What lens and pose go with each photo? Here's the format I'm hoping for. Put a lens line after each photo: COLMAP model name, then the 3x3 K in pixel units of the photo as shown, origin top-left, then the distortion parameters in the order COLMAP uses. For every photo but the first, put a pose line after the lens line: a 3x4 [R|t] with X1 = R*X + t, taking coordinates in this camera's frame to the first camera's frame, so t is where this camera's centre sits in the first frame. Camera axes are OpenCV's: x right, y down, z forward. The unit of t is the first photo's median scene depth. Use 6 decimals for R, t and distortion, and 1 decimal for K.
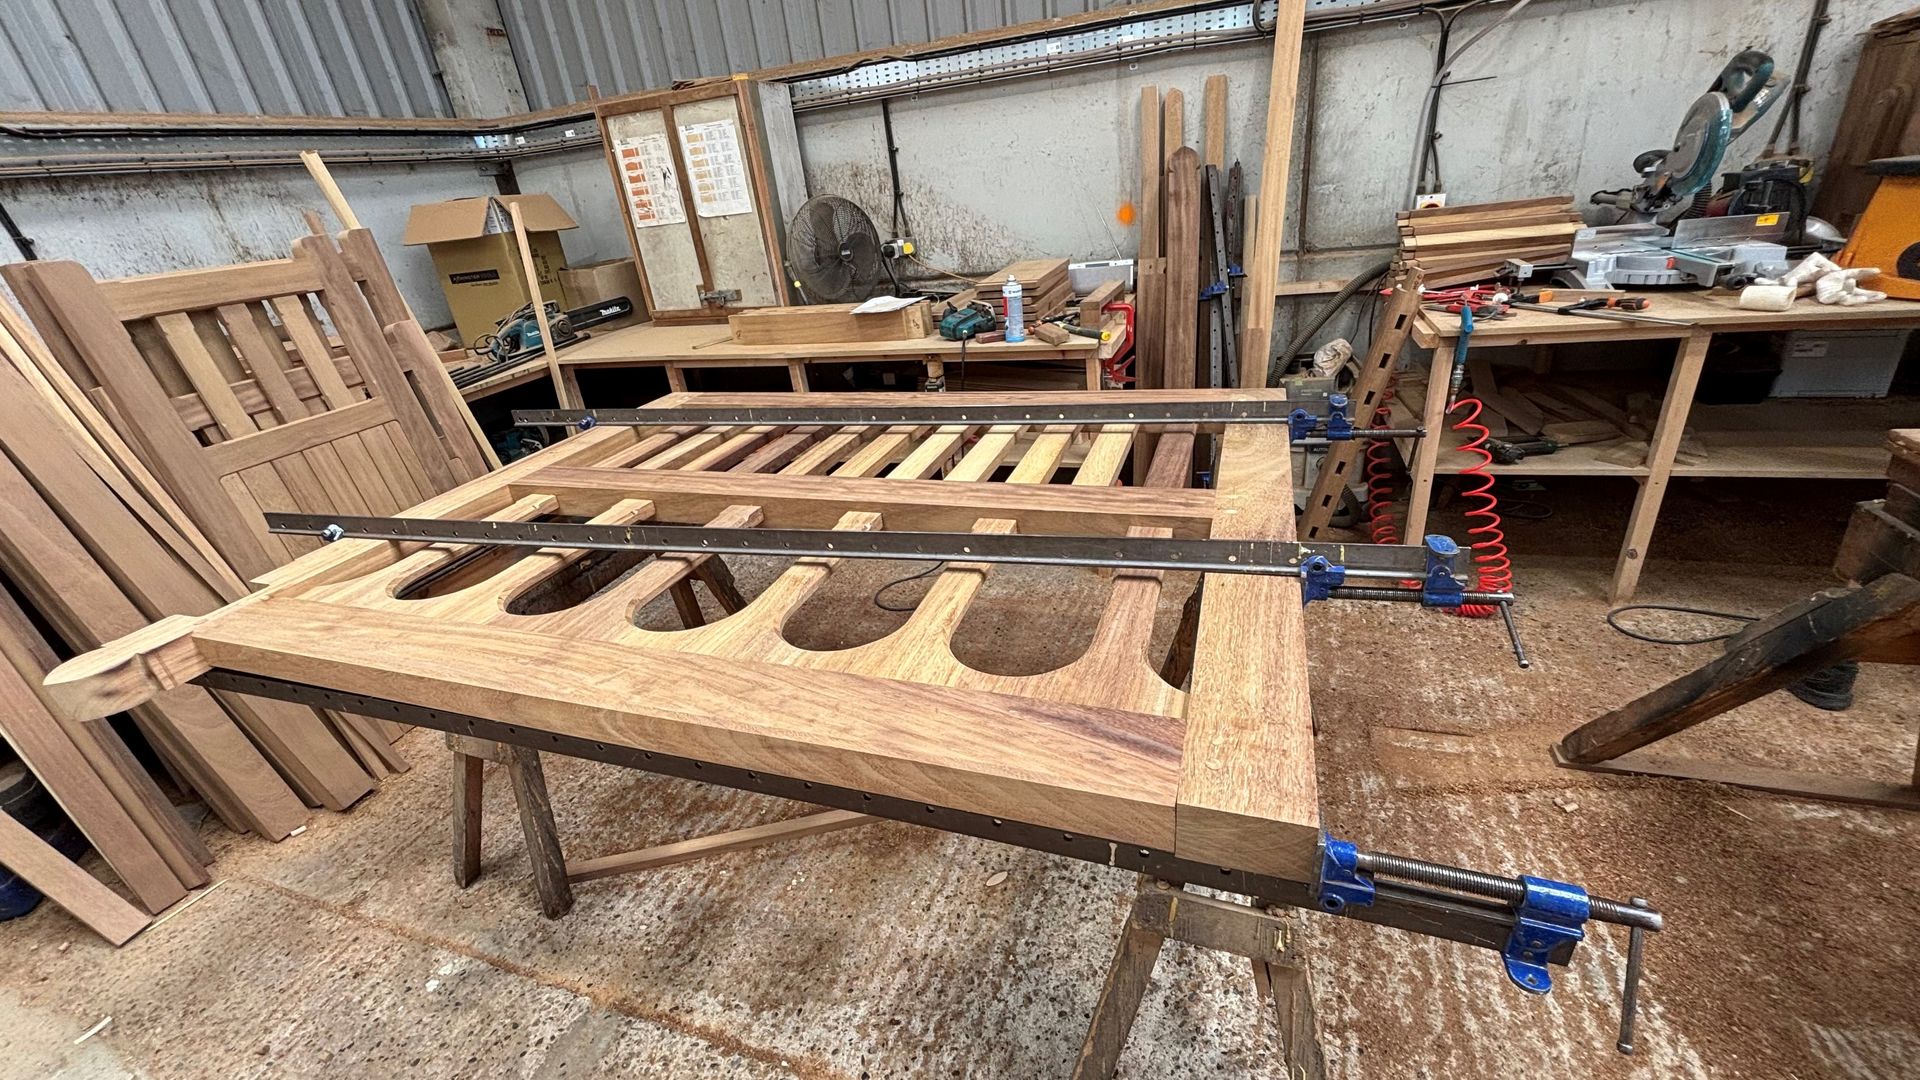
lens RADIAL K [[773.1, 0, 969.1], [0, 773.1, 543.2], [0, 0, 1]] dist [0.000612, -0.000055]
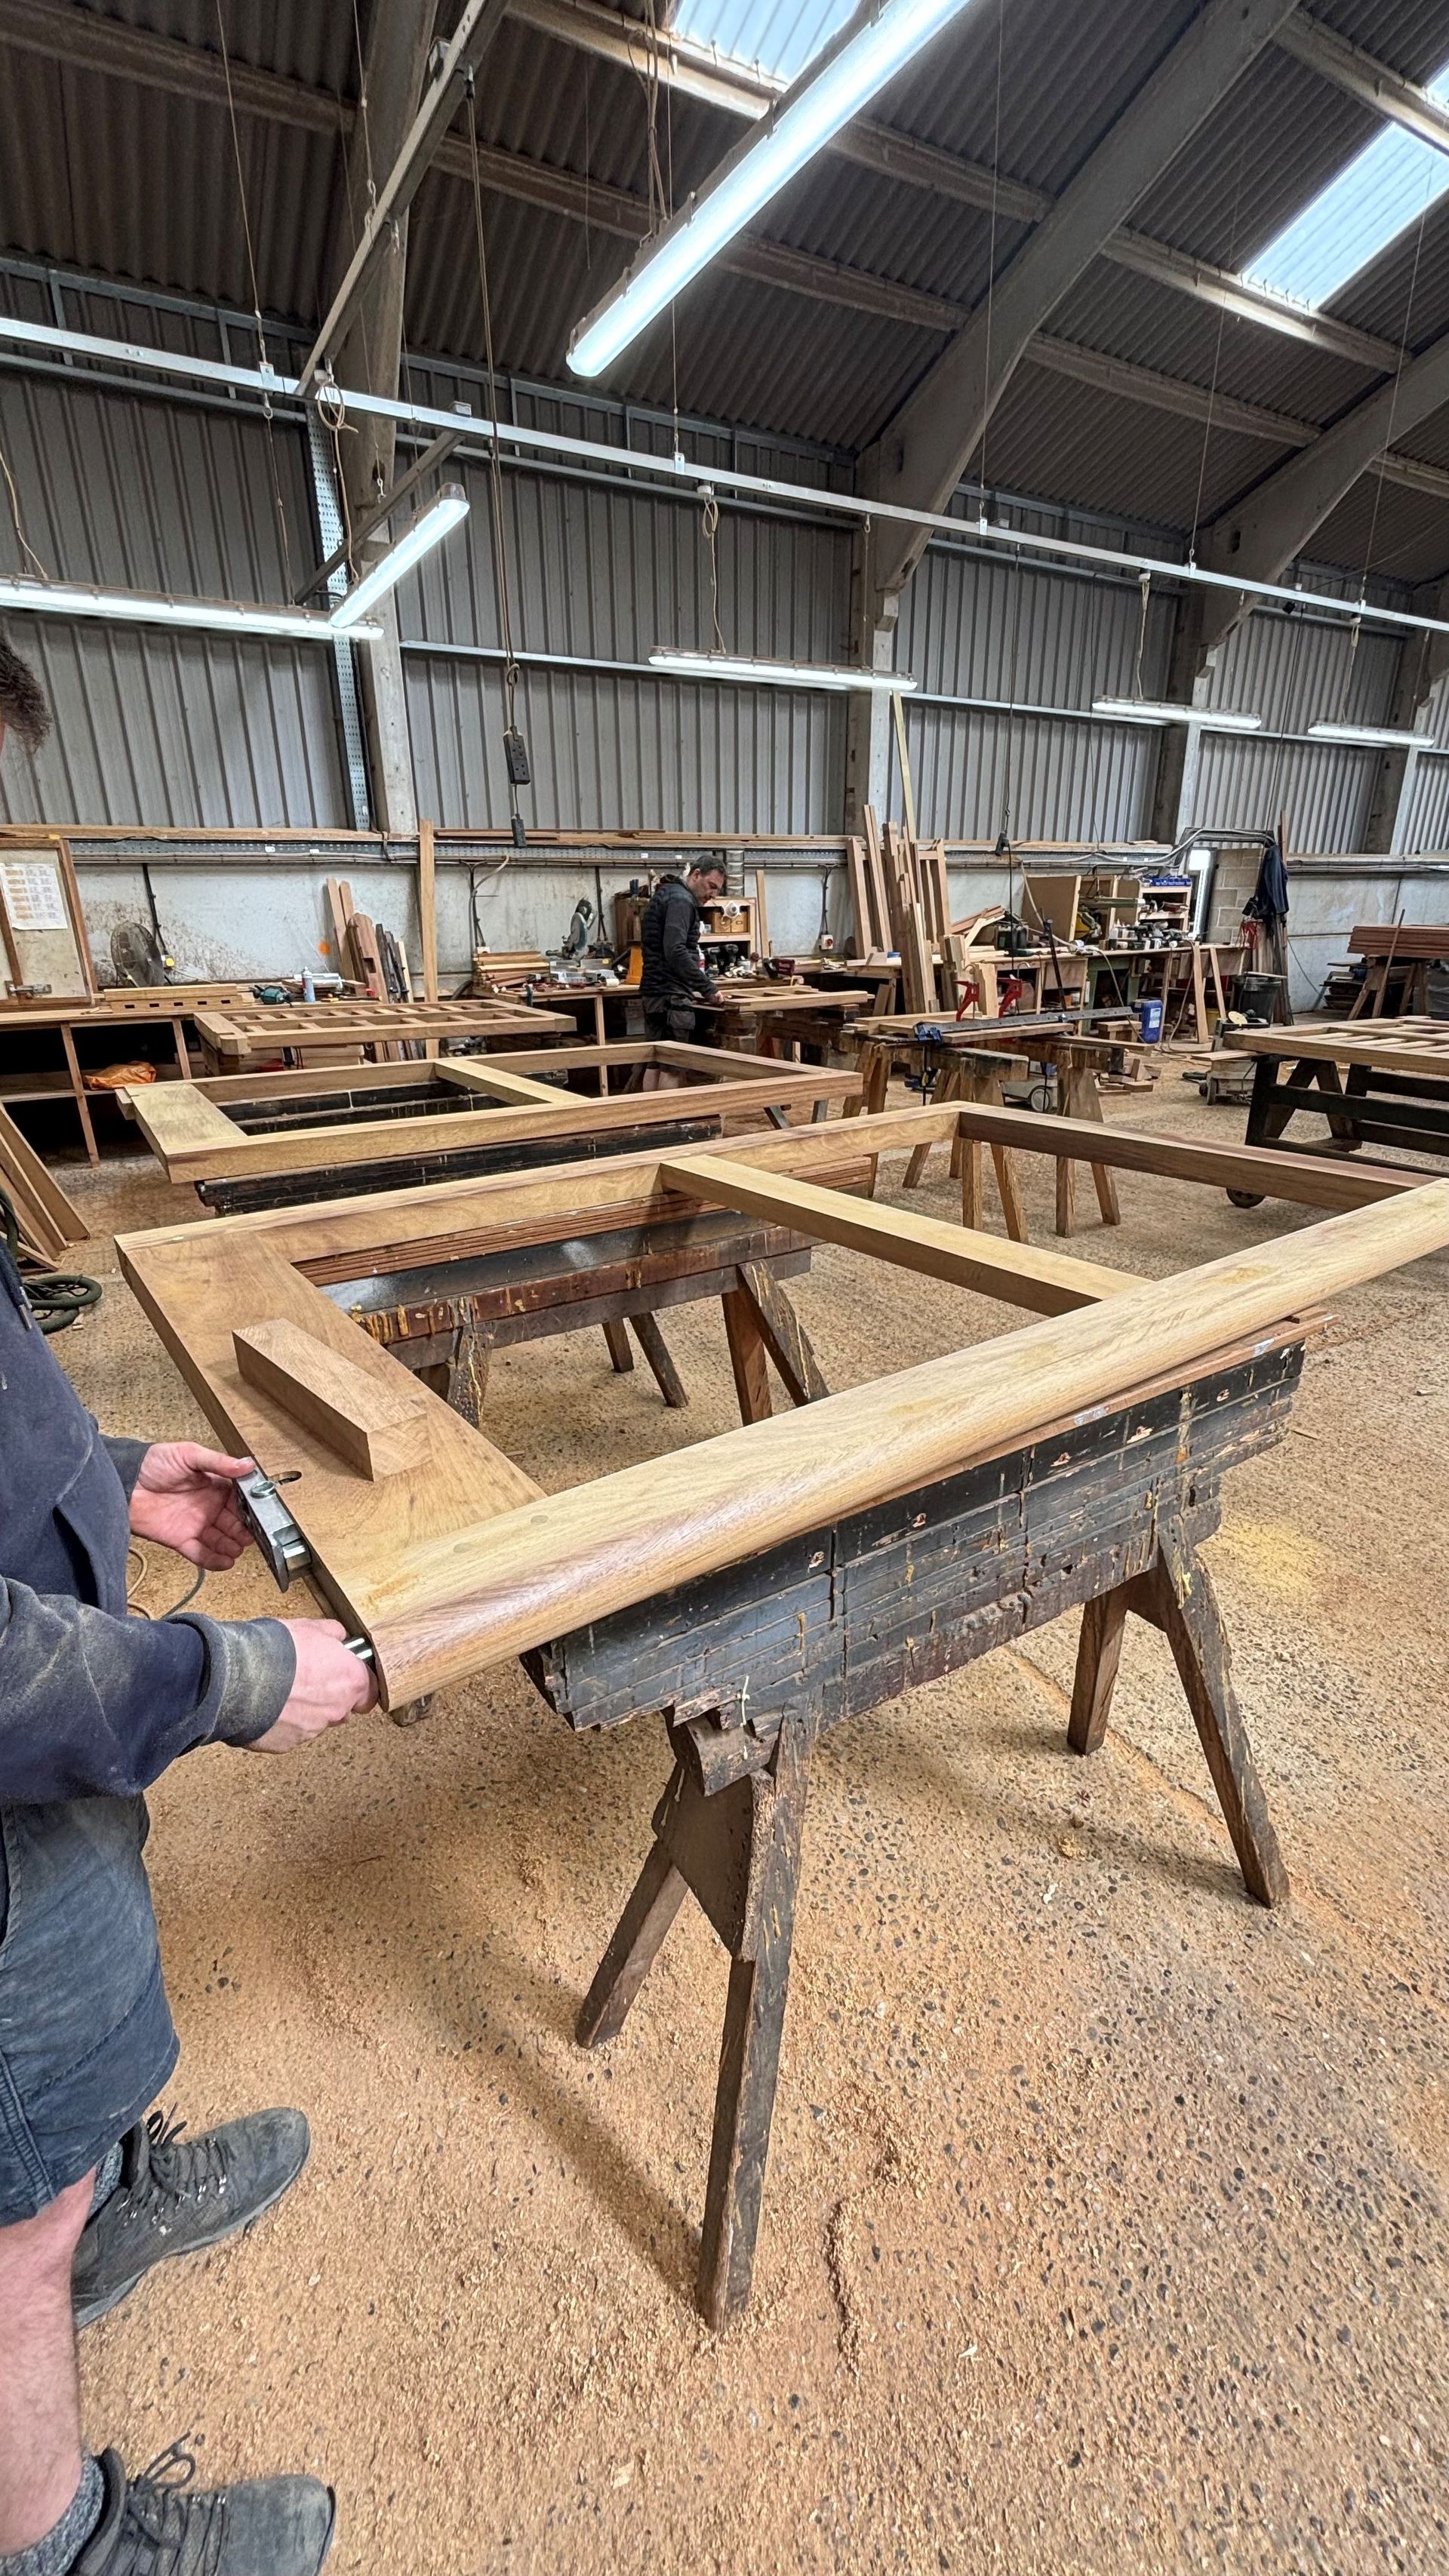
lens RADIAL K [[1002.7, 0, 722.1], [0, 1002.7, 1294.3], [0, 0, 1]] dist [0.002215, 0.000277]
pose [[0.645372, -0.187725, 0.740442, -1.013050], [0.277403, 0.960752, 0.001794, 0.540242], [-0.711718, 0.204243, 0.672117, -0.938212]]
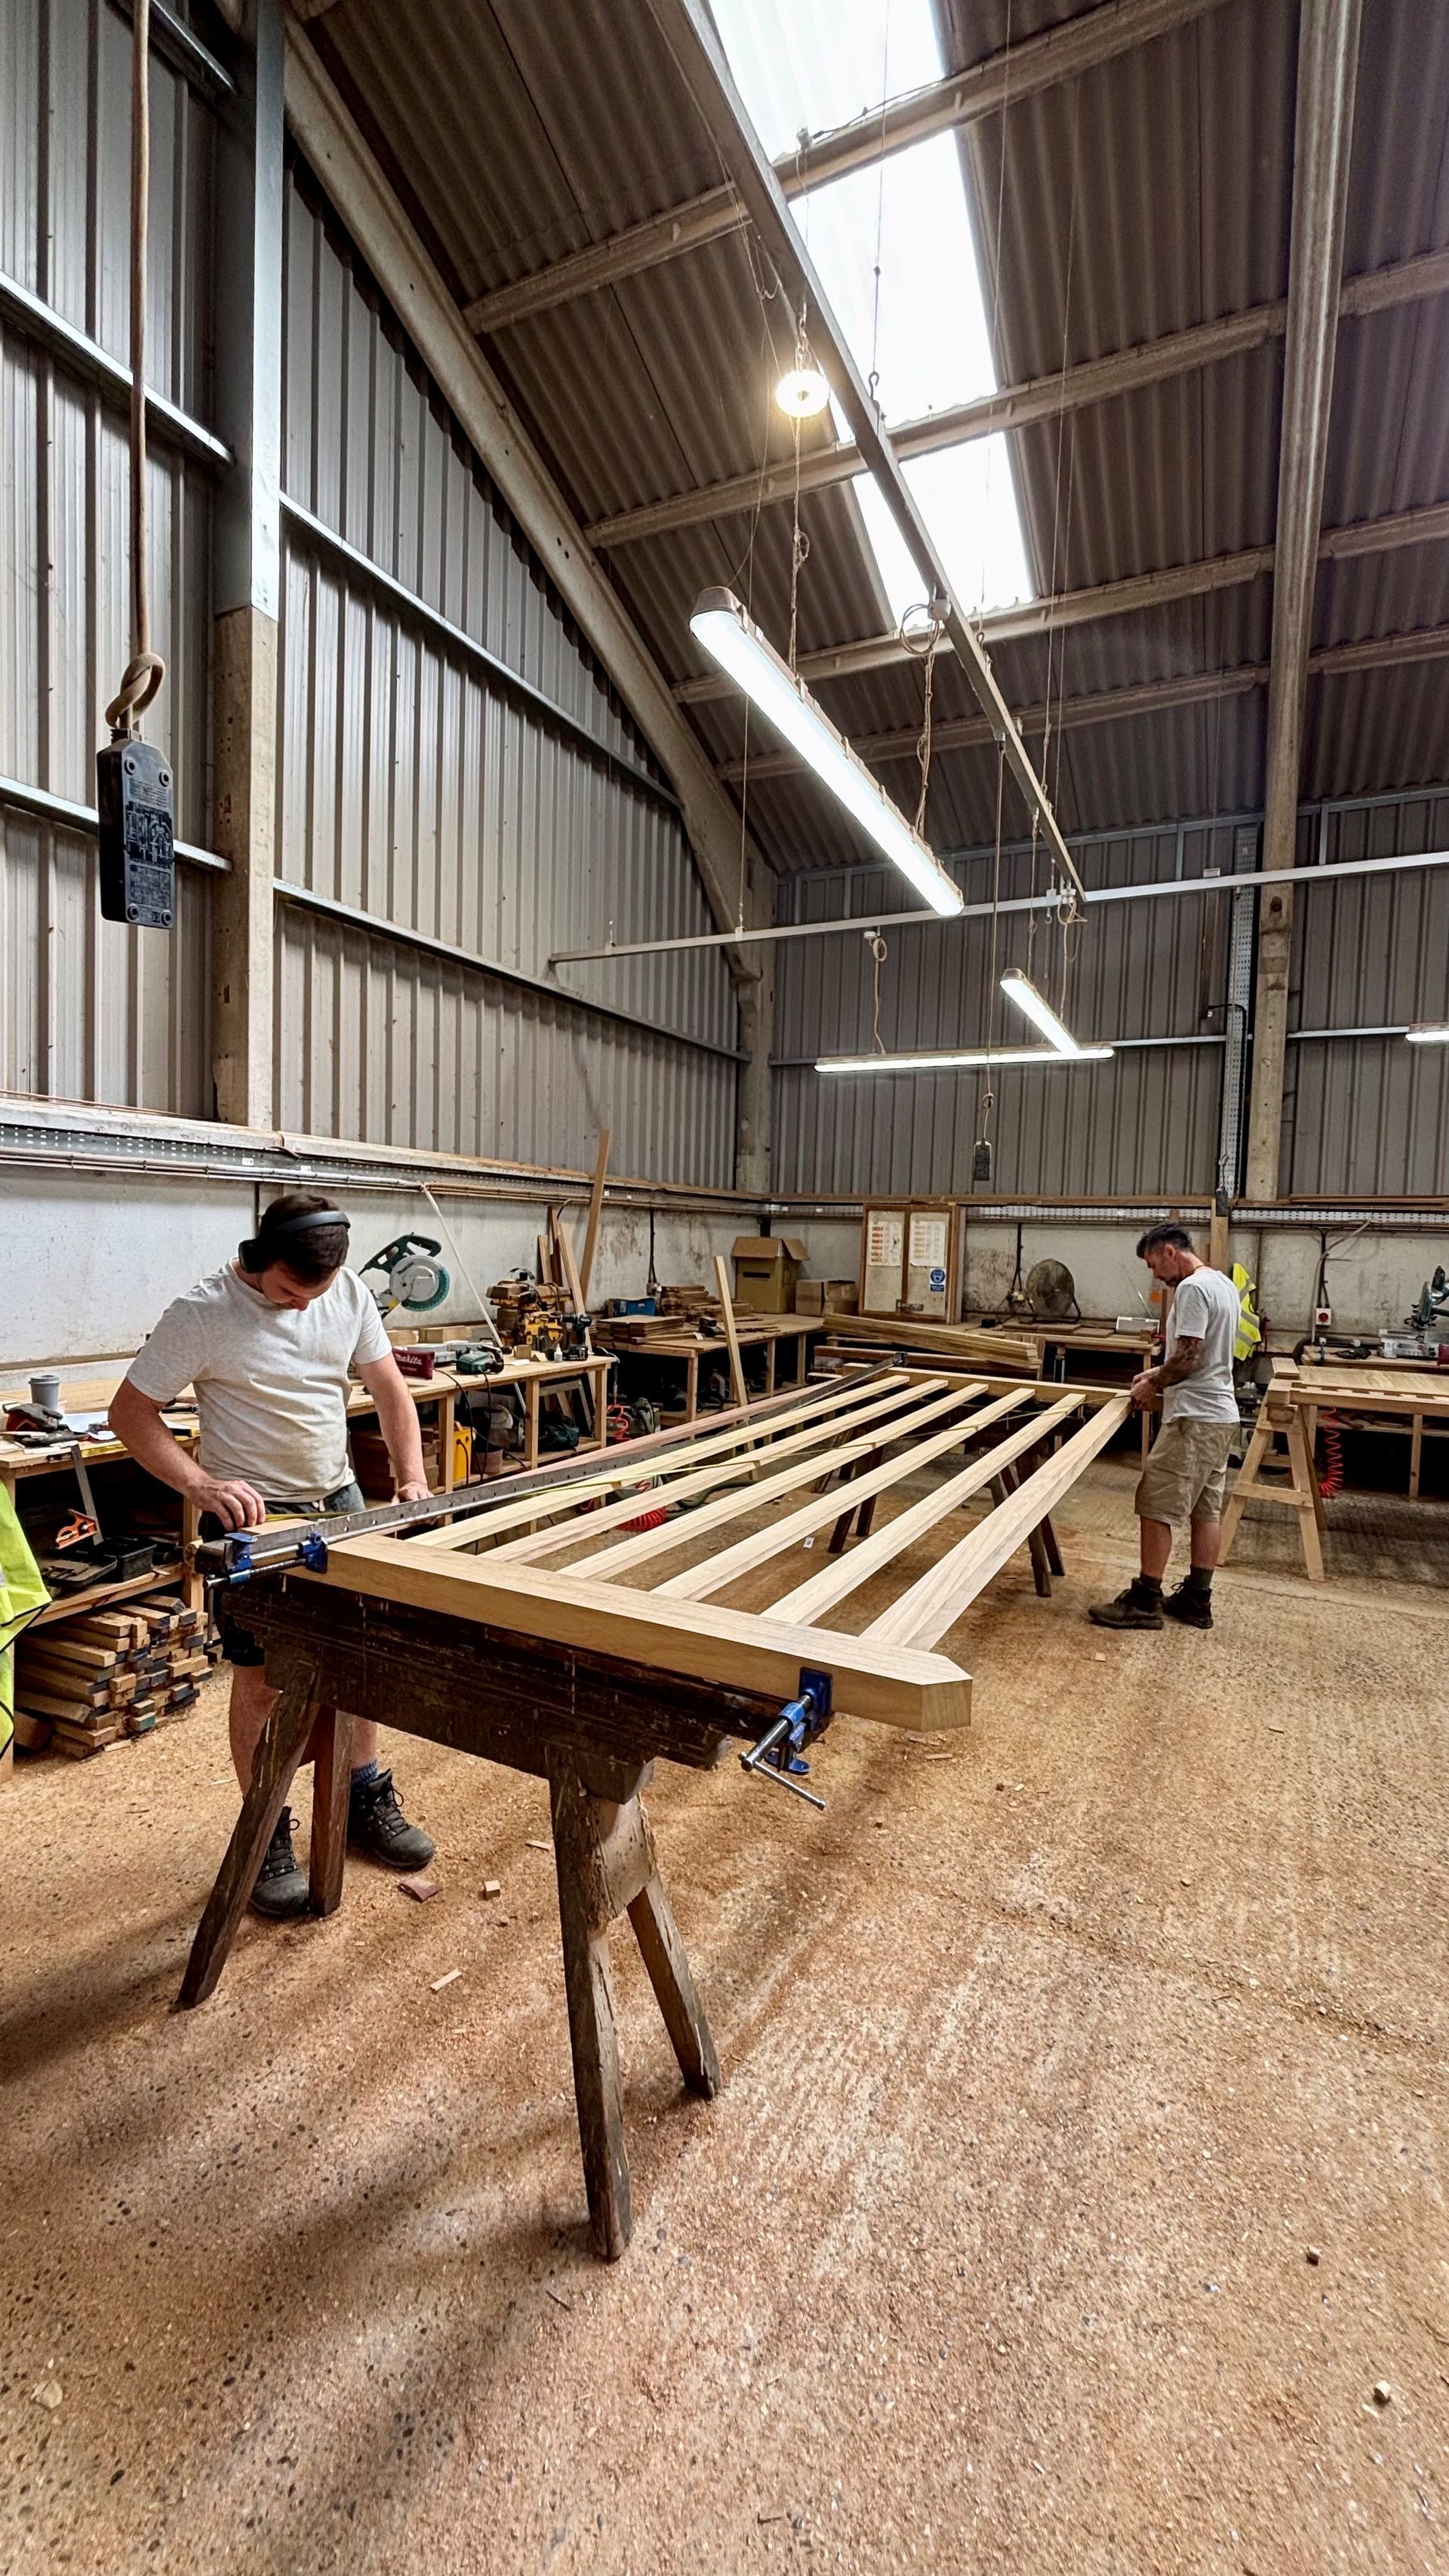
lens RADIAL K [[1037.2, 0, 737.2], [0, 1037.2, 1280.9], [0, 0, 1]] dist [0.000612, -0.000055]
pose [[0.981988, 0.142589, -0.123966, -0.468654], [-0.179951, 0.905798, -0.383599, 0.659896], [0.057591, 0.398997, 0.915142, -1.317255]]
